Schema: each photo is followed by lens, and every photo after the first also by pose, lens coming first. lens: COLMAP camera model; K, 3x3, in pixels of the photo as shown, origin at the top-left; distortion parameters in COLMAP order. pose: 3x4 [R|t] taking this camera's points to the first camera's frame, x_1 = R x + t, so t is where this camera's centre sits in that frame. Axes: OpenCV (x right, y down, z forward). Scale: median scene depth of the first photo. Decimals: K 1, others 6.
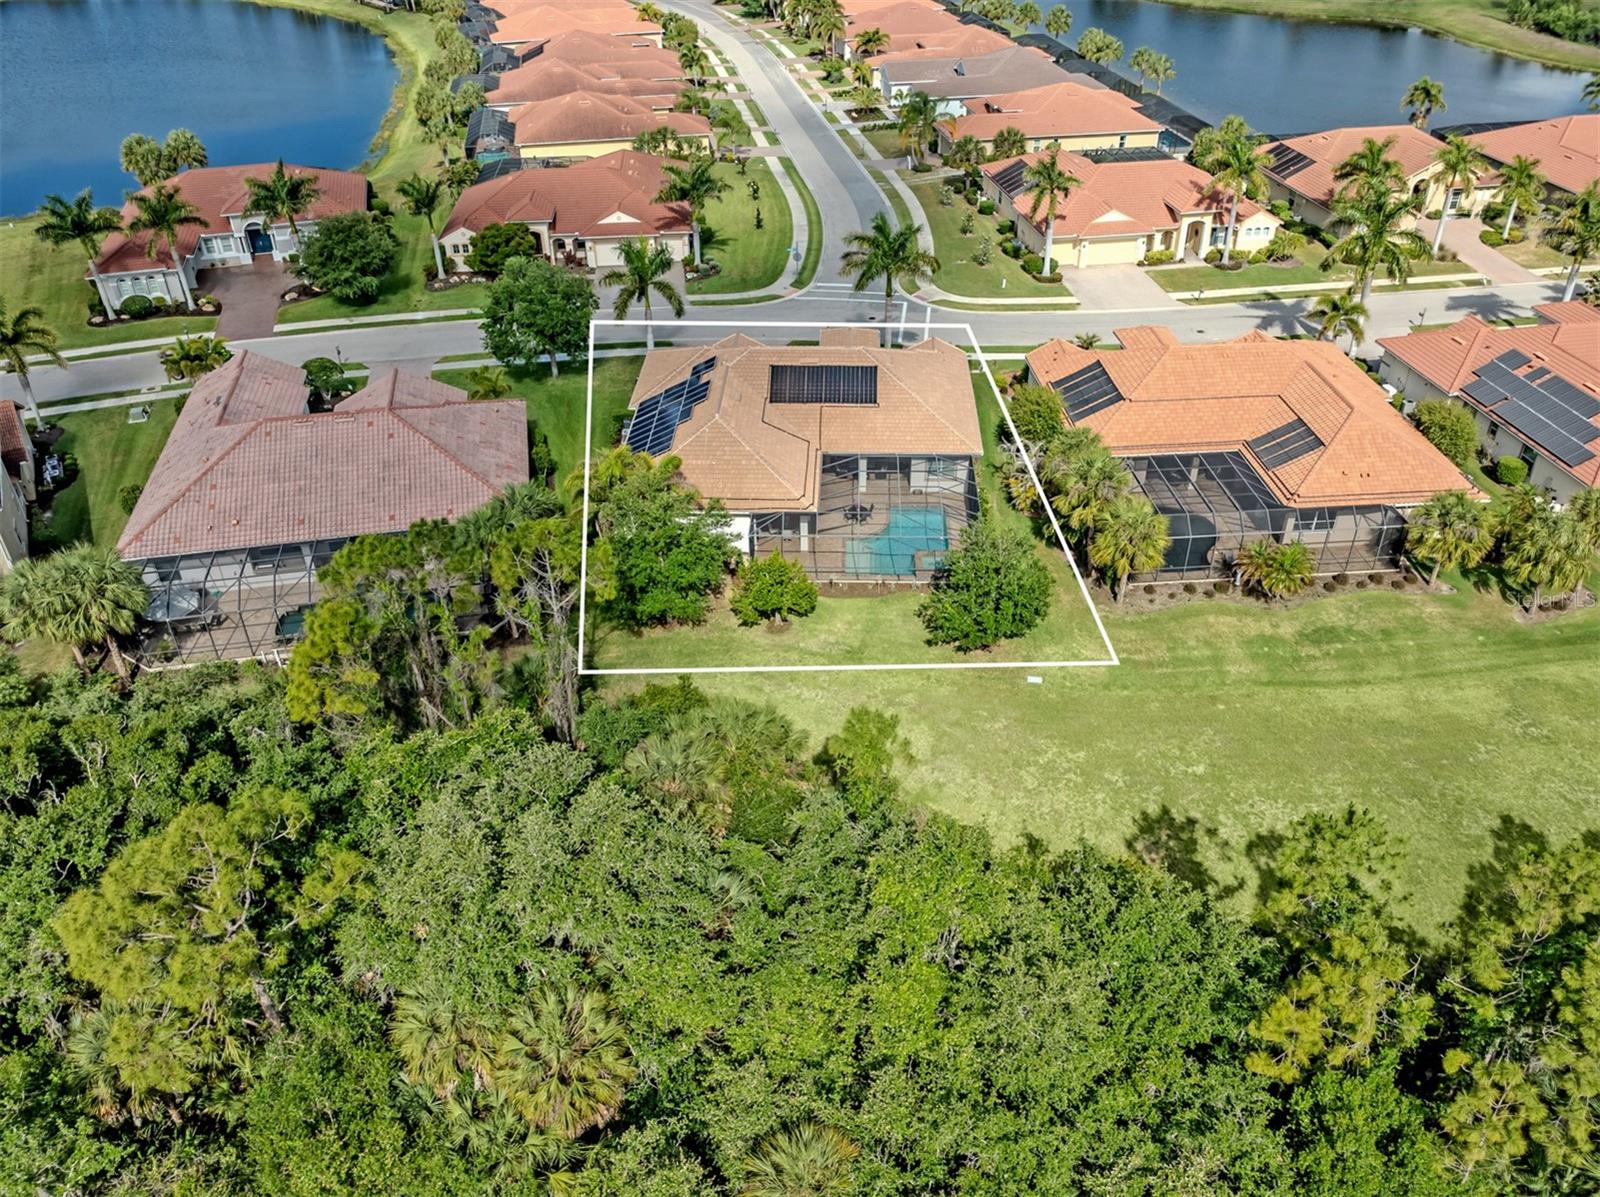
lens RADIAL K [[1157.3, 0, 833.9], [0, 1157.3, 598.6], [0, 0, 1]] dist [-0.027422, 0.006000]
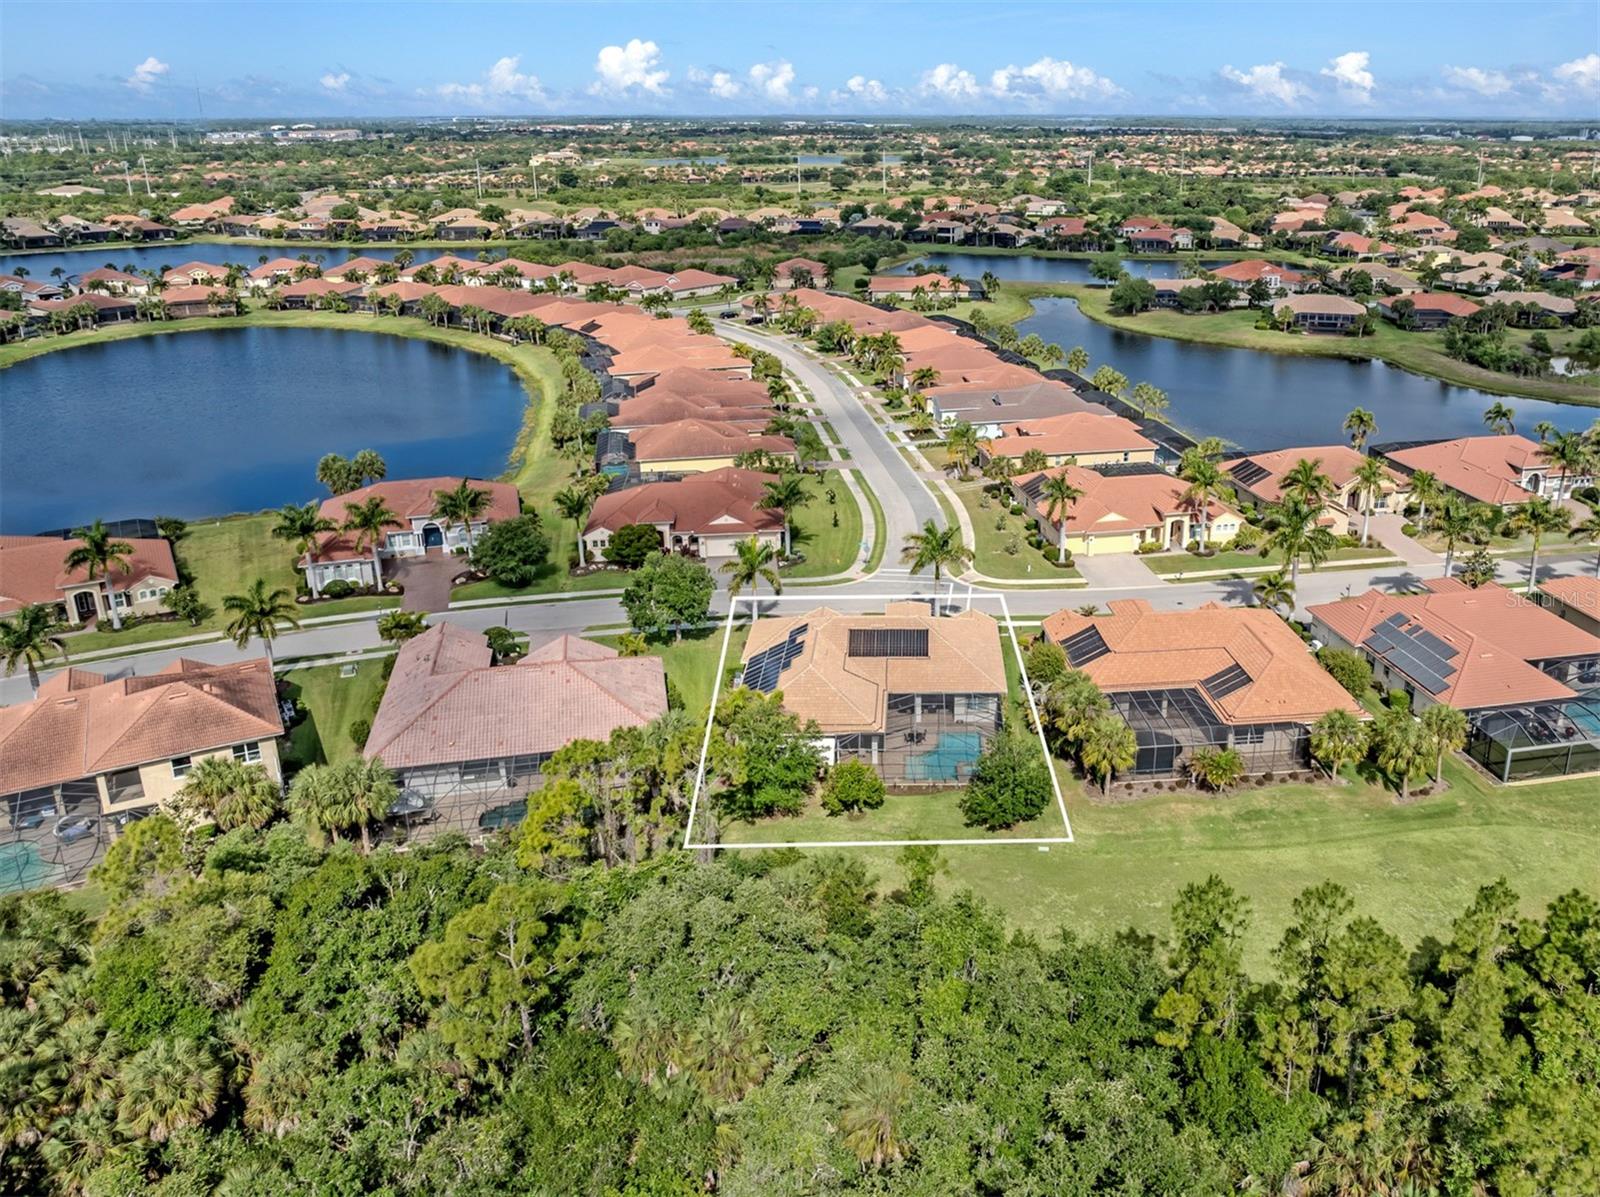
lens RADIAL K [[1157.3, 0, 833.9], [0, 1157.3, 598.6], [0, 0, 1]] dist [-0.027422, 0.006000]
pose [[0.998549, -0.005533, -0.053560, -0.000148], [-0.007273, 0.971730, -0.235981, 0.065861], [0.053352, 0.236028, 0.970280, -0.256433]]
